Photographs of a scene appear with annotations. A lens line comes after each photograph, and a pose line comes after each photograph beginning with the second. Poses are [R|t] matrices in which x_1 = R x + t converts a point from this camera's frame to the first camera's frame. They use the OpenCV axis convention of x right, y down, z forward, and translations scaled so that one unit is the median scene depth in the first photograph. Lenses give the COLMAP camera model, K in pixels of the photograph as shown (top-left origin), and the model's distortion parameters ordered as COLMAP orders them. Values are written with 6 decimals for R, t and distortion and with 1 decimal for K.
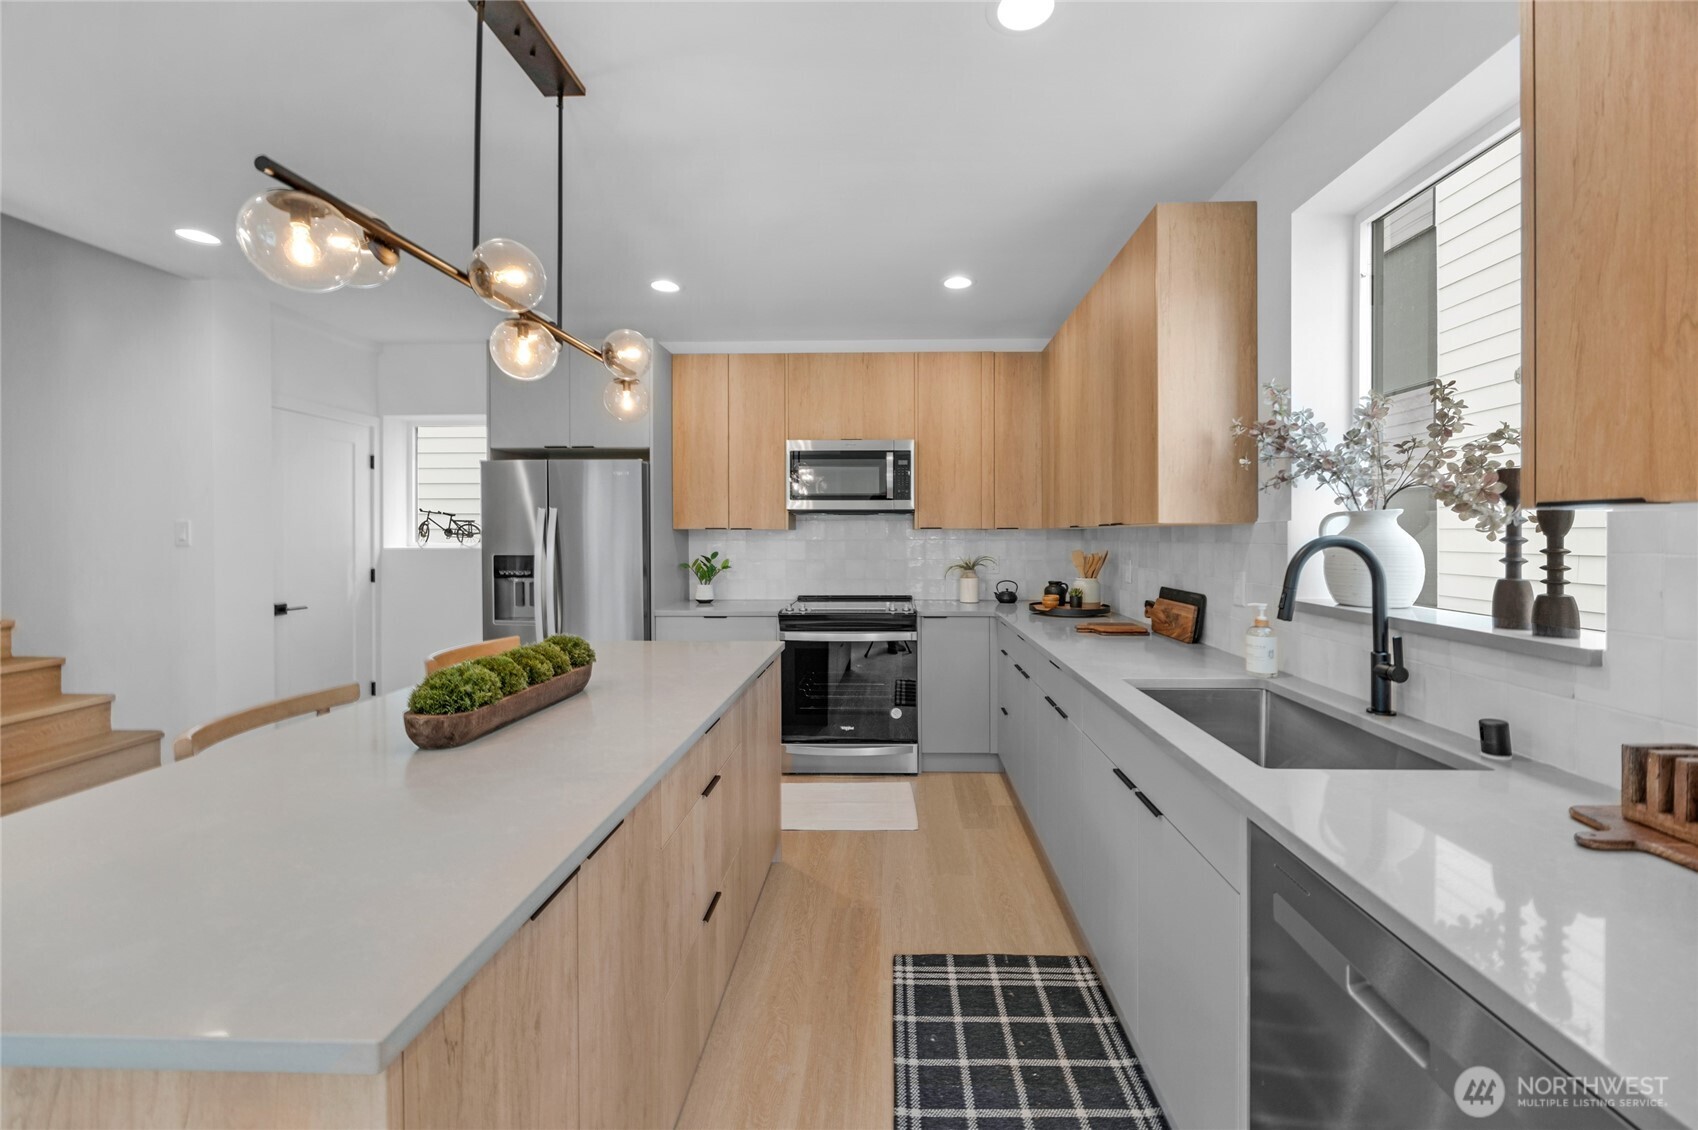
lens RADIAL K [[654.9, 0, 871.8], [0, 654.9, 534.0], [0, 0, 1]] dist [-0.000970, -0.001803]
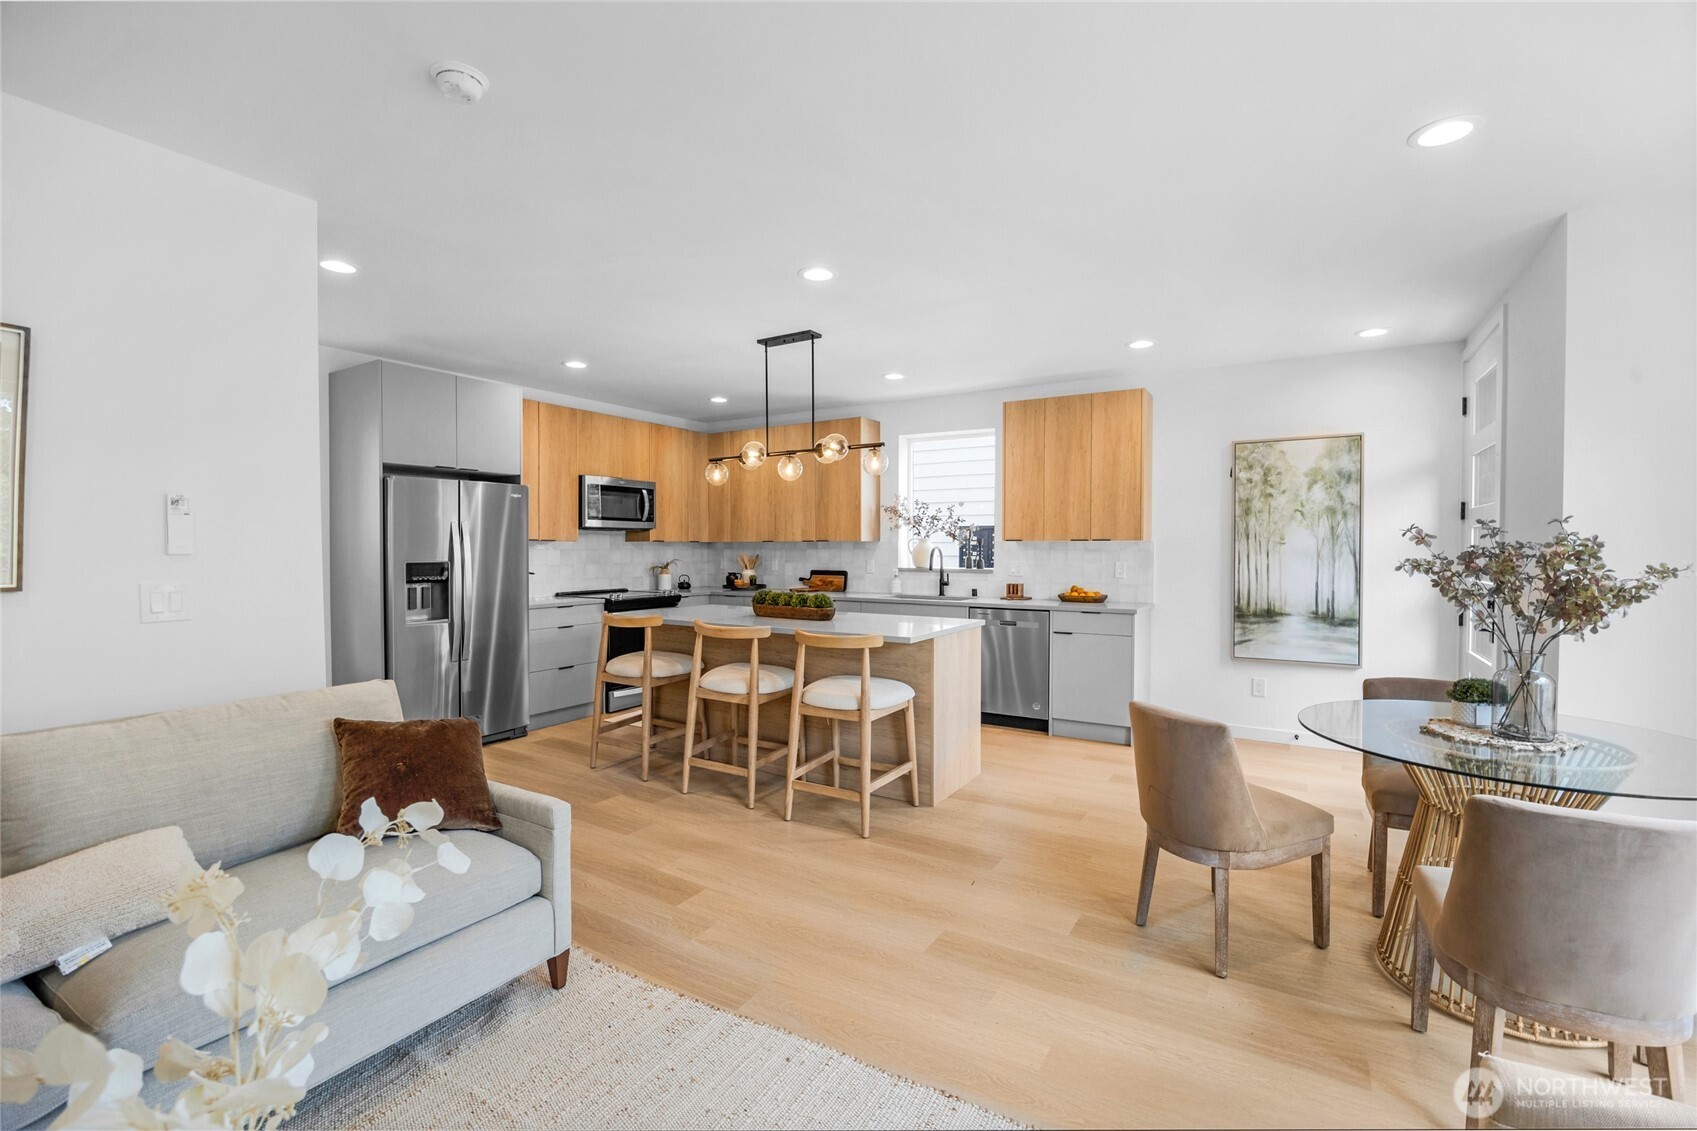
lens RADIAL K [[747.8, 0, 848.2], [0, 747.8, 556.9], [0, 0, 1]] dist [-0.015866, -0.001336]
pose [[0.507814, -0.012163, 0.861381, -1.202502], [-0.002281, 0.999878, 0.015463, 0.000032], [-0.861464, -0.009818, 0.507724, -0.255009]]
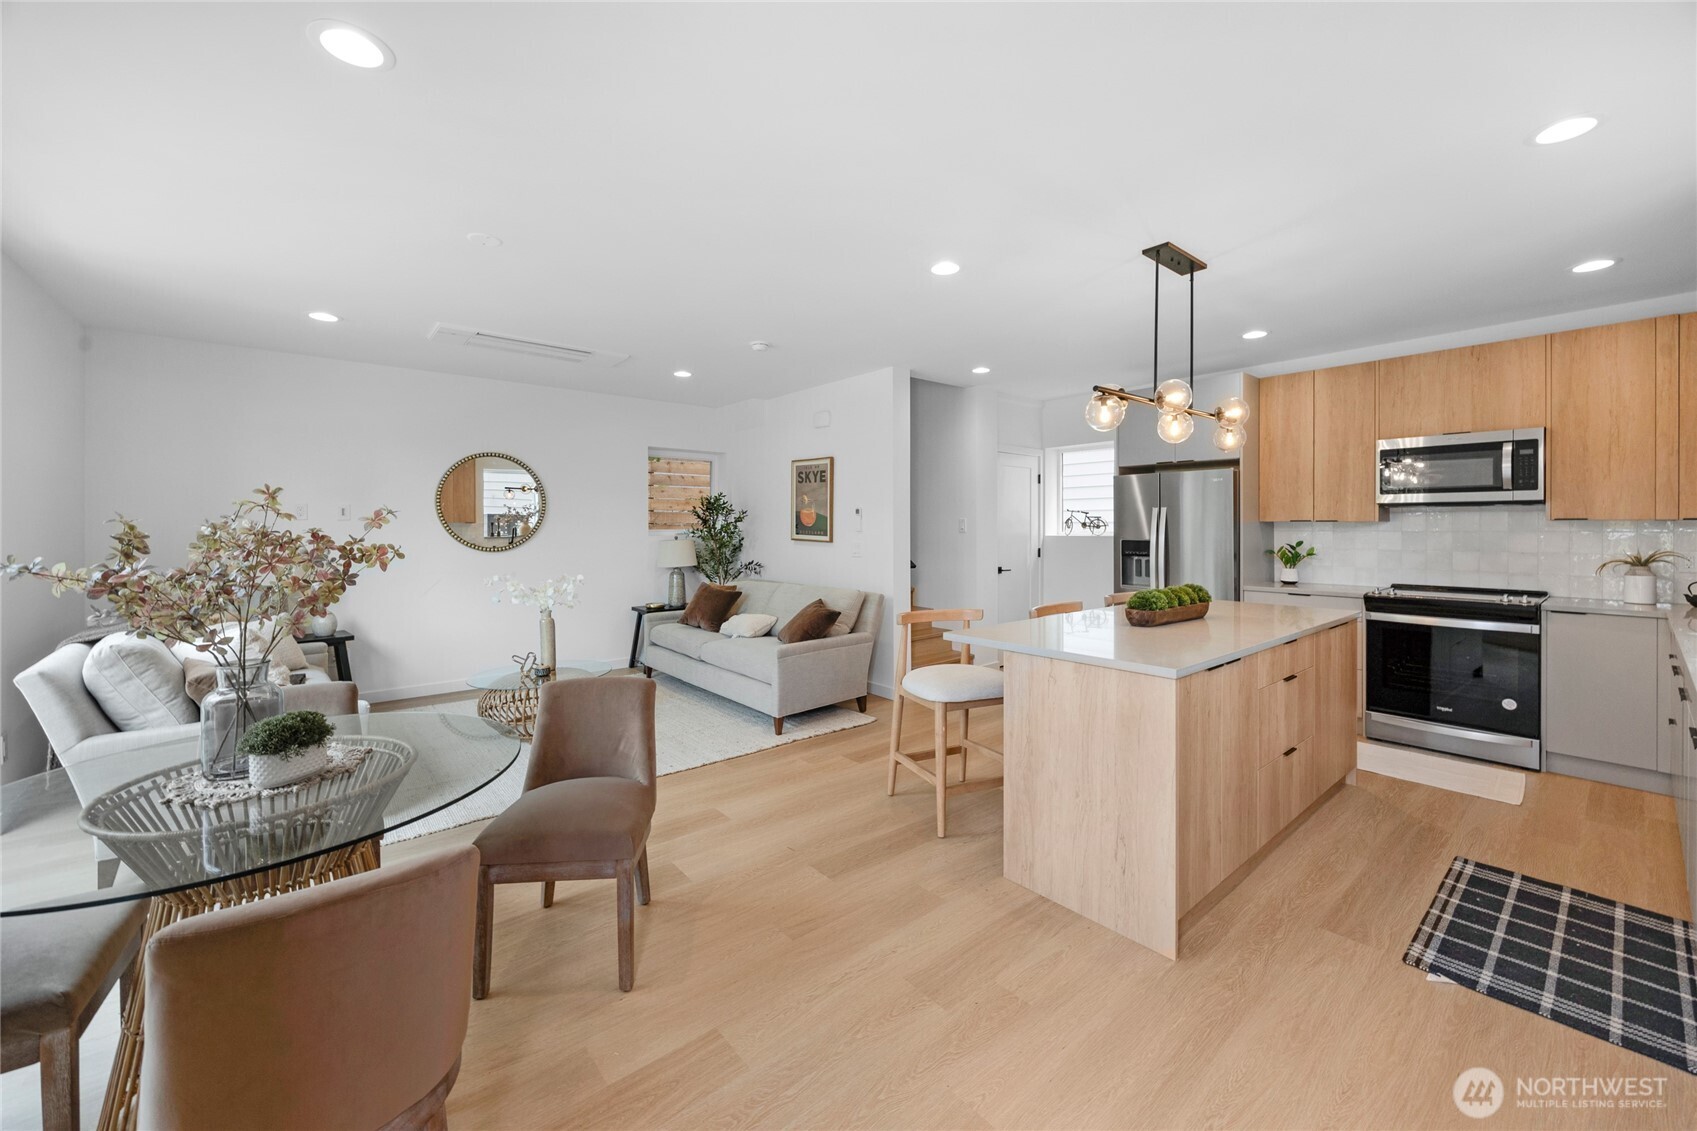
lens RADIAL K [[654.5, 0, 850.4], [0, 654.5, 534.6], [0, 0, 1]] dist [-0.000970, -0.001803]
pose [[0.663249, 0.008982, -0.748345, 0.109135], [0.002028, 0.999903, 0.013799, -0.001727], [0.748396, -0.010670, 0.663166, -0.401778]]
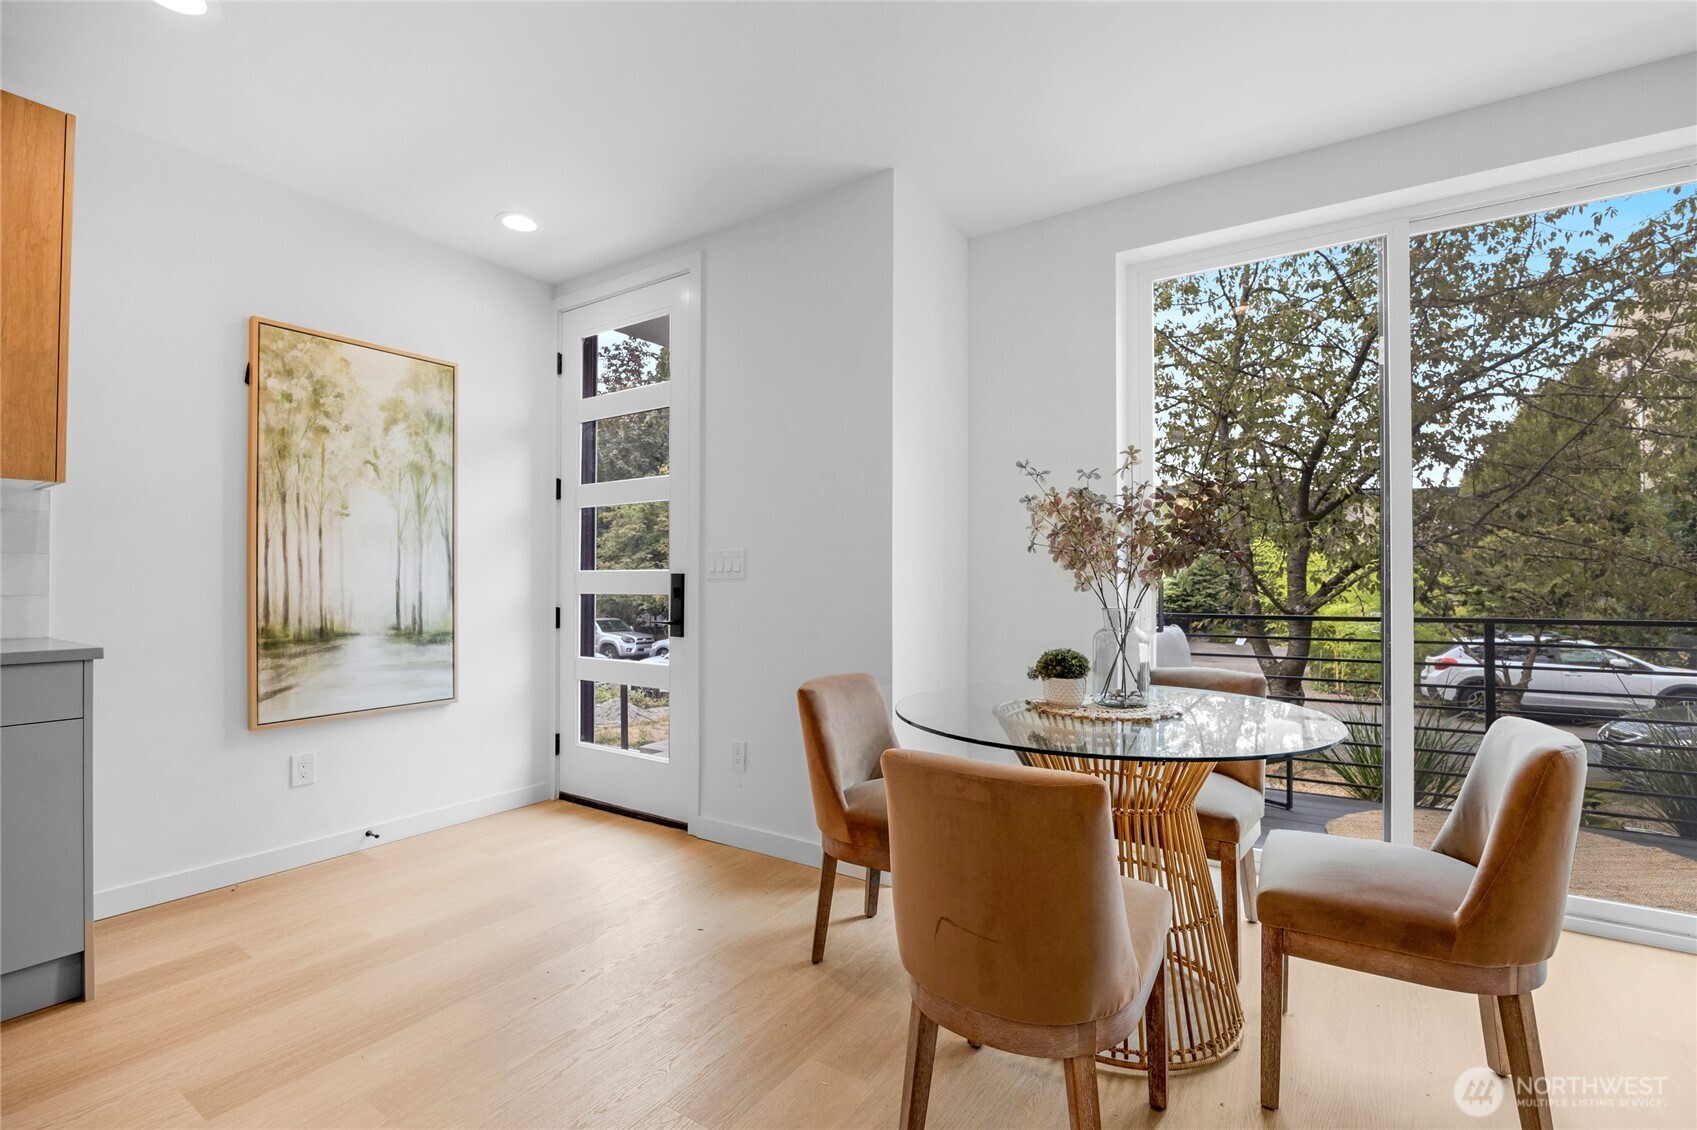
lens RADIAL K [[747.8, 0, 846.7], [0, 747.8, 578.7], [0, 0, 1]] dist [-0.015866, -0.001336]
pose [[-0.844541, 0.003711, 0.535479, -0.549078], [0.000367, 0.999980, -0.006352, 0.065533], [-0.535492, -0.005168, -0.844525, 0.119383]]
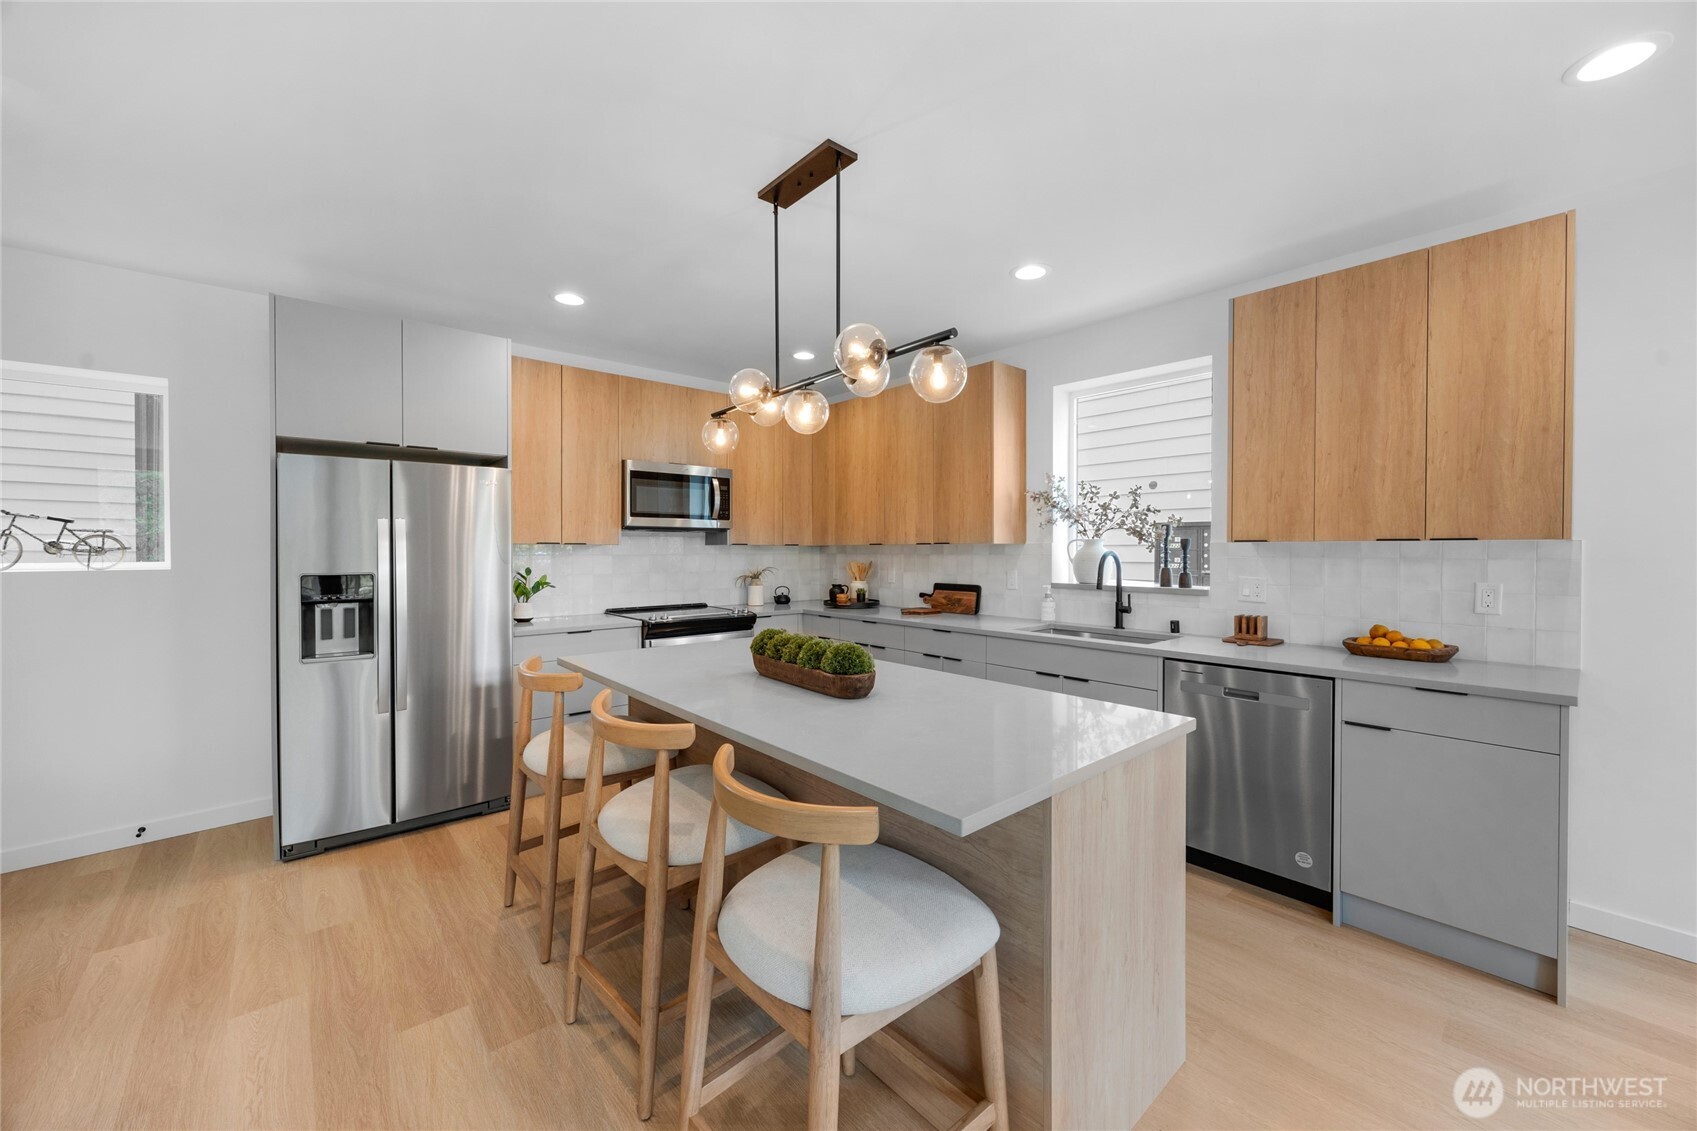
lens RADIAL K [[654.5, 0, 860.0], [0, 654.5, 555.6], [0, 0, 1]] dist [-0.000970, -0.001803]
pose [[0.731669, -0.007334, 0.681620, -0.578301], [-0.000553, 0.999935, 0.011353, -0.002310], [-0.681659, -0.008683, 0.731618, -0.022874]]
